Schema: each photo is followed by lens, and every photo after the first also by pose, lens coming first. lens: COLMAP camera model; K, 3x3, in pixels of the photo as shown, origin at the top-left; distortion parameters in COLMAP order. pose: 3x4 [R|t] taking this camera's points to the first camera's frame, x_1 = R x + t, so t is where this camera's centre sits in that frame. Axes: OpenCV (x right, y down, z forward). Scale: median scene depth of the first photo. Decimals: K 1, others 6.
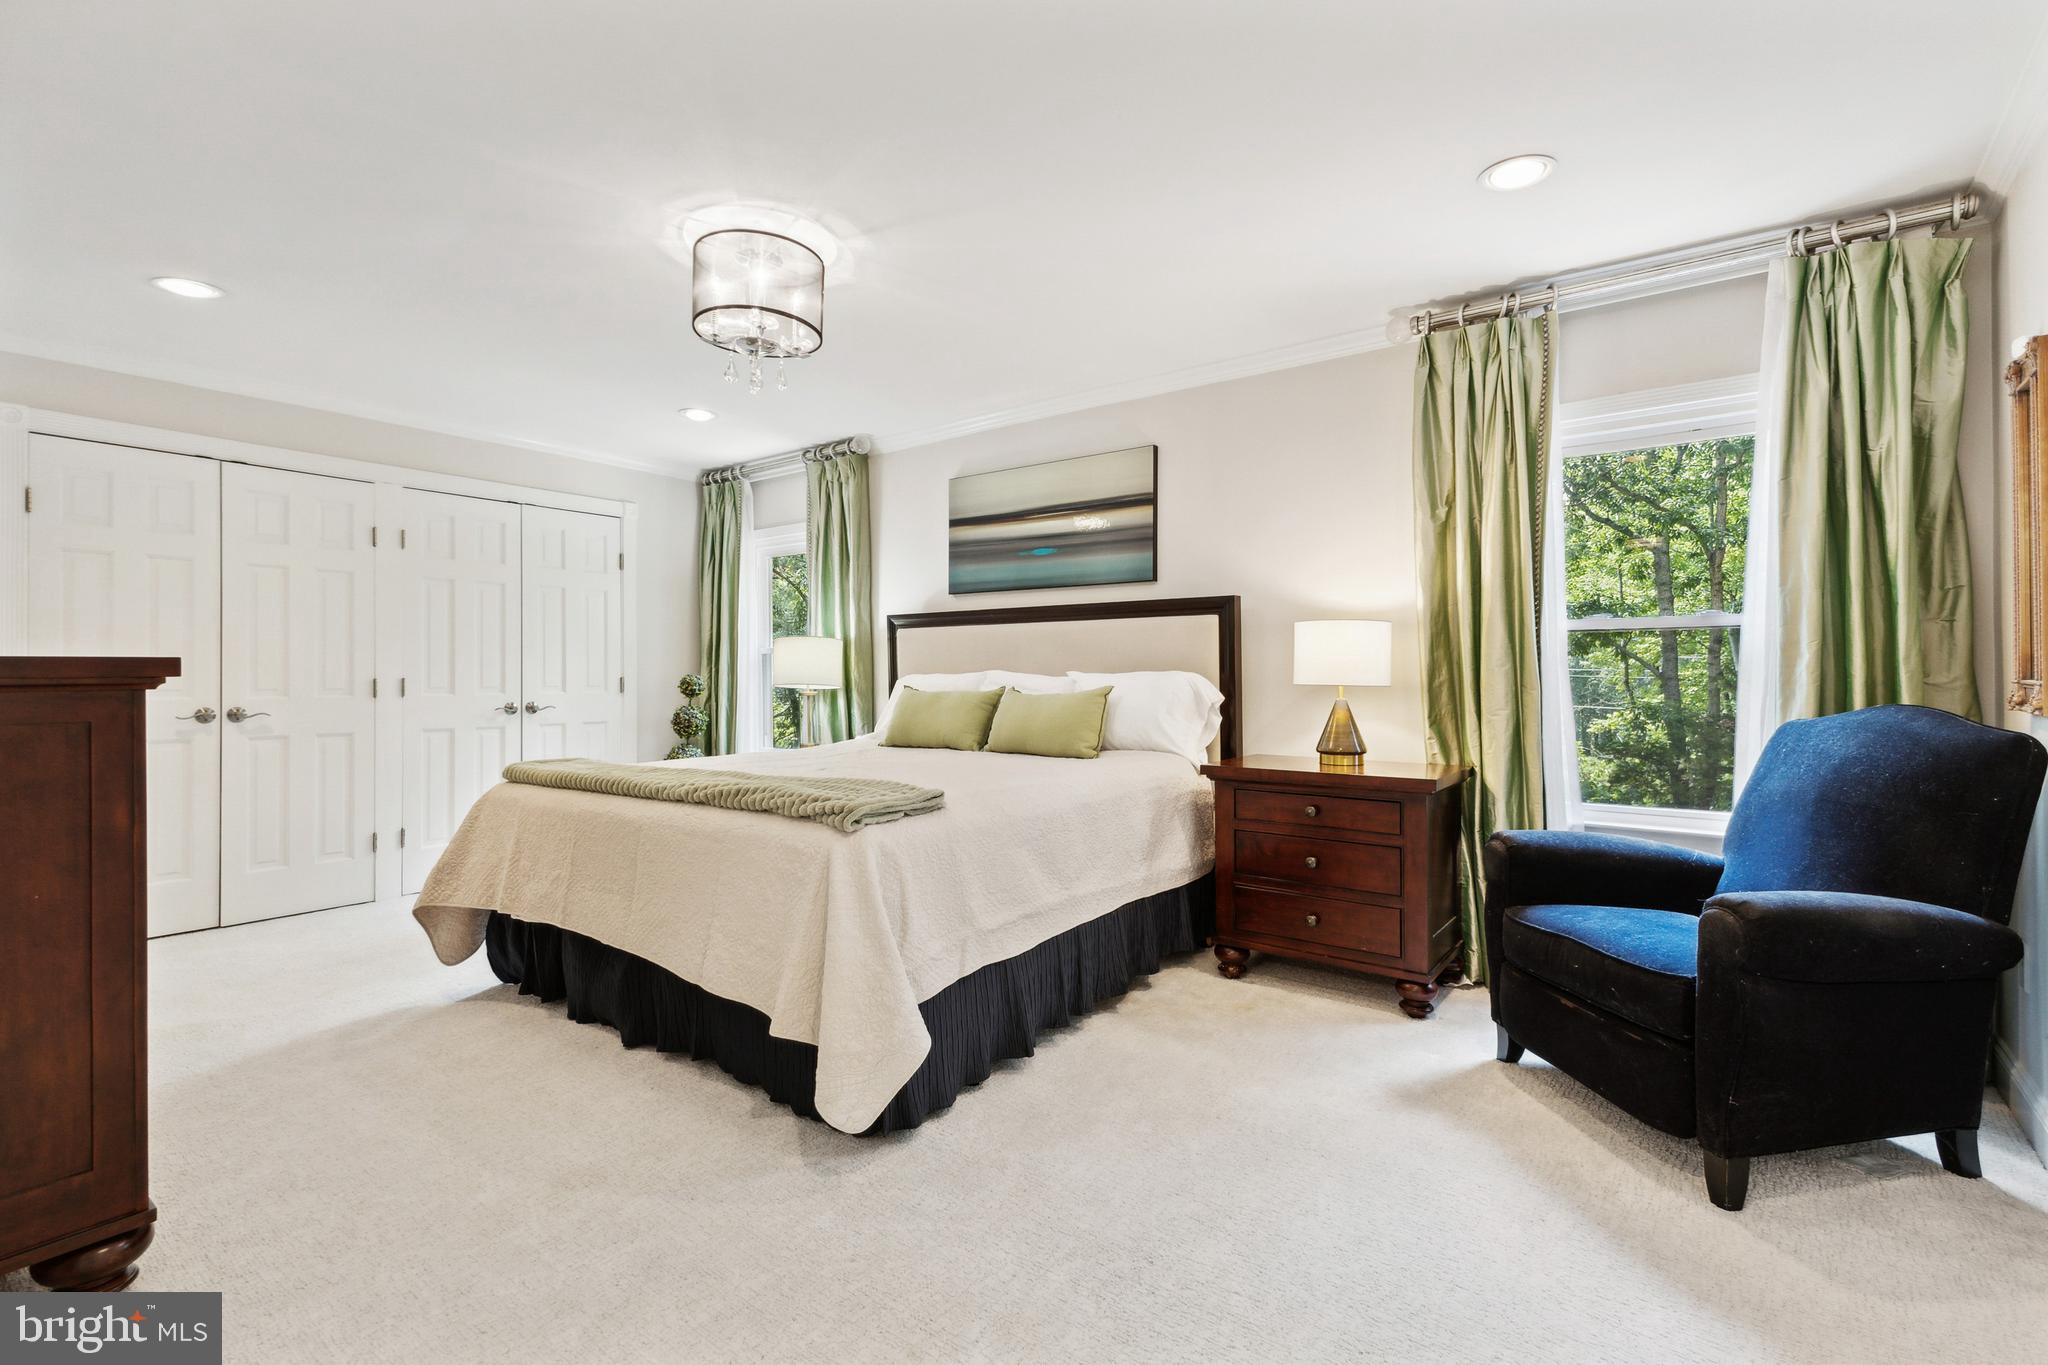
lens RADIAL K [[916.7, 0, 1020.7], [0, 916.7, 664.7], [0, 0, 1]] dist [0.003031, 0.000031]
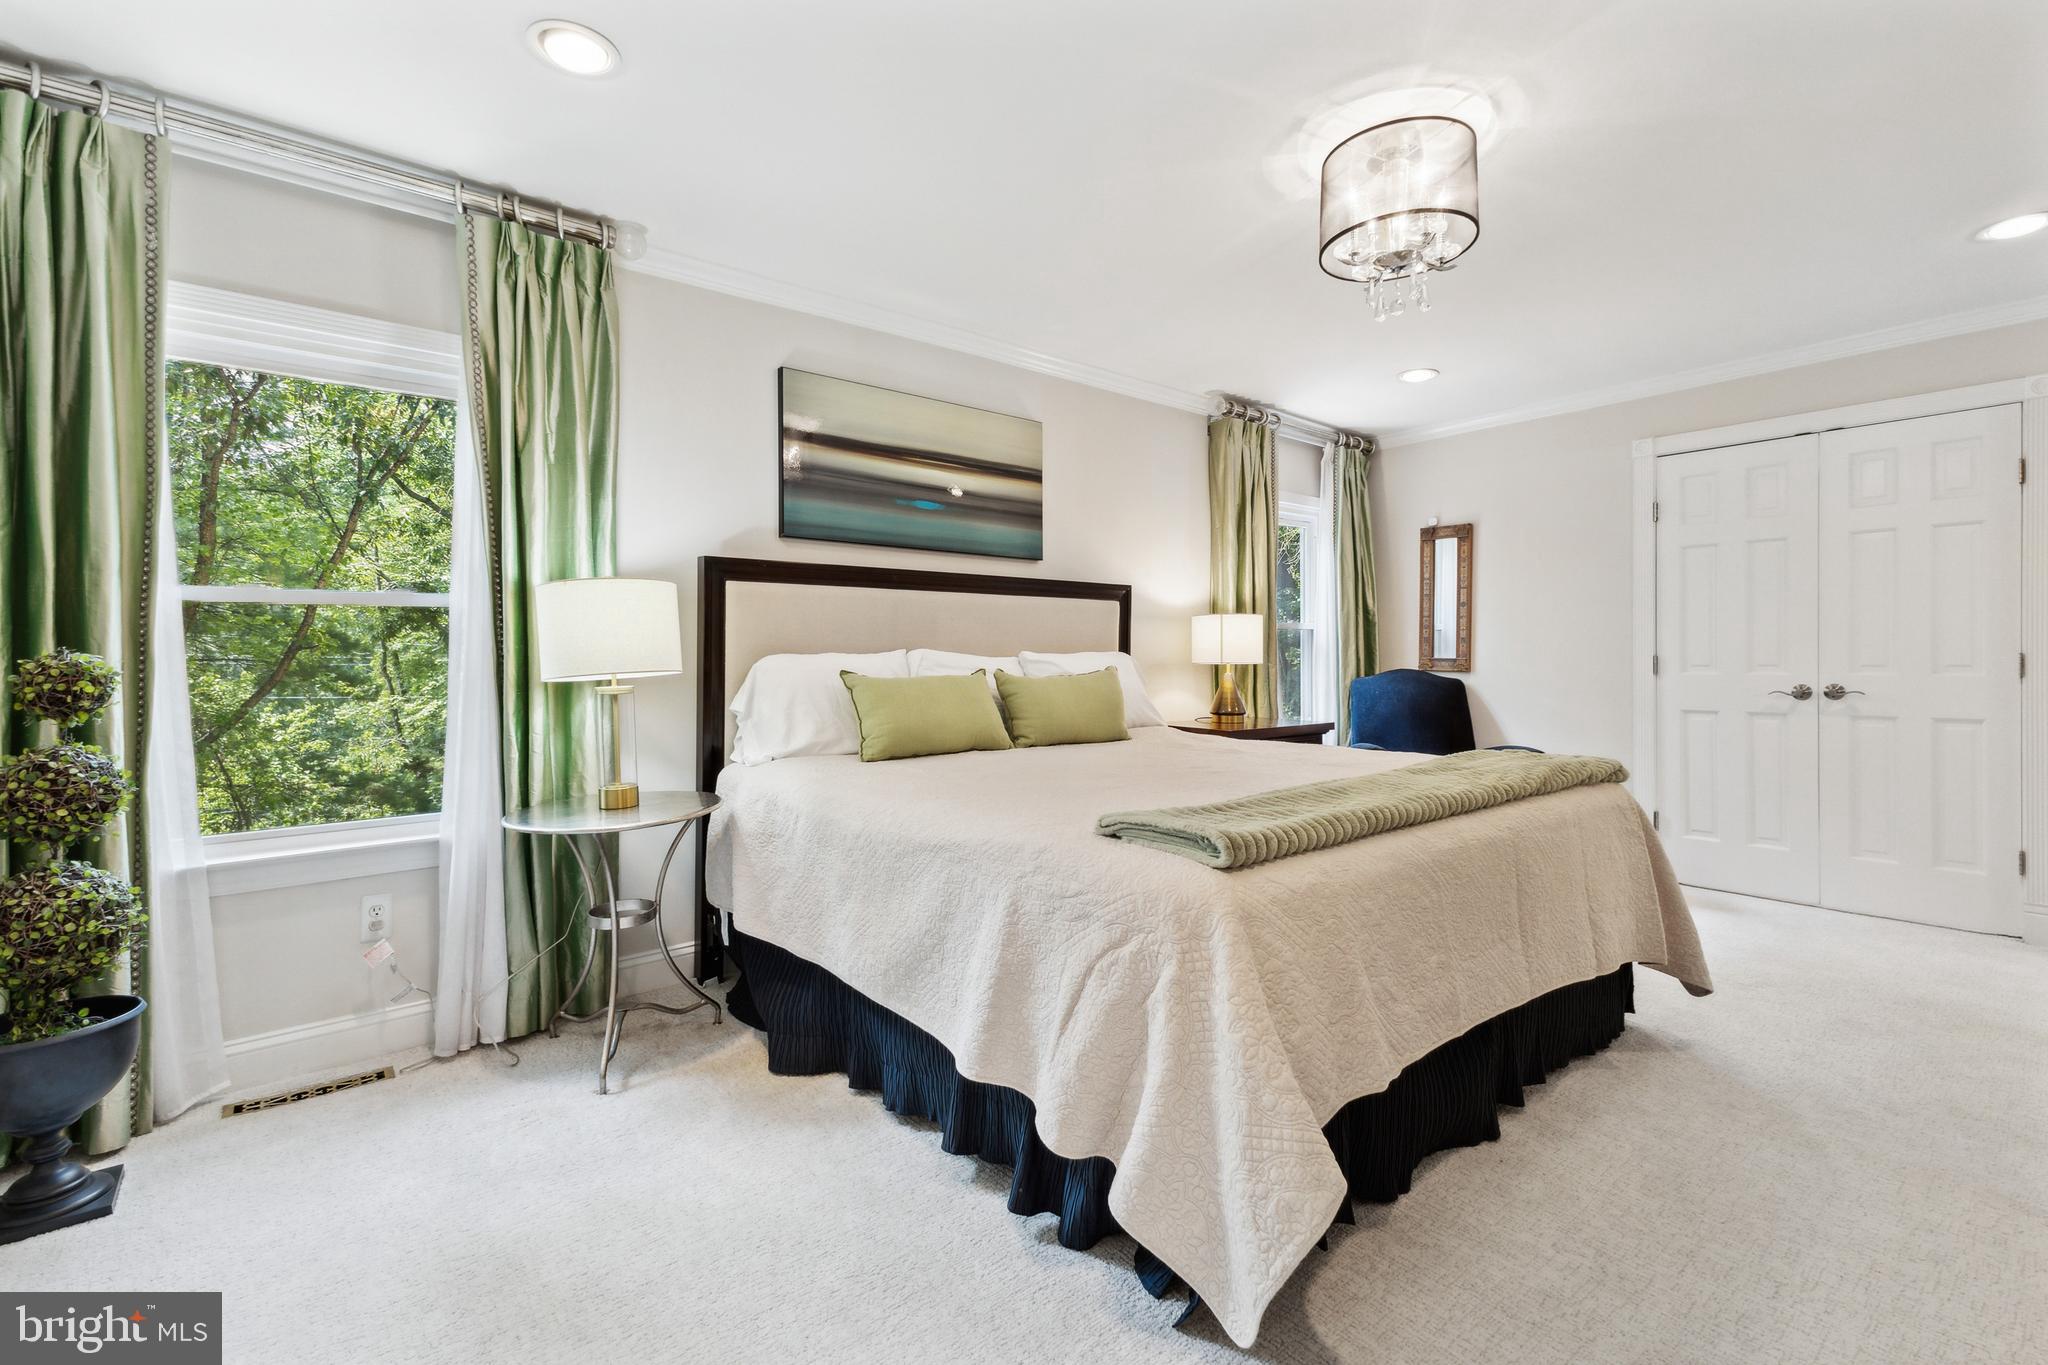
lens RADIAL K [[899.6, 0, 1024.2], [0, 899.6, 650.6], [0, 0, 1]] dist [-0.051085, 0.000091]
pose [[0.282335, 0.010768, 0.959255, -0.782543], [-0.017624, 0.999826, -0.006036, 0.011826], [-0.959154, -0.015202, 0.282476, 0.741222]]
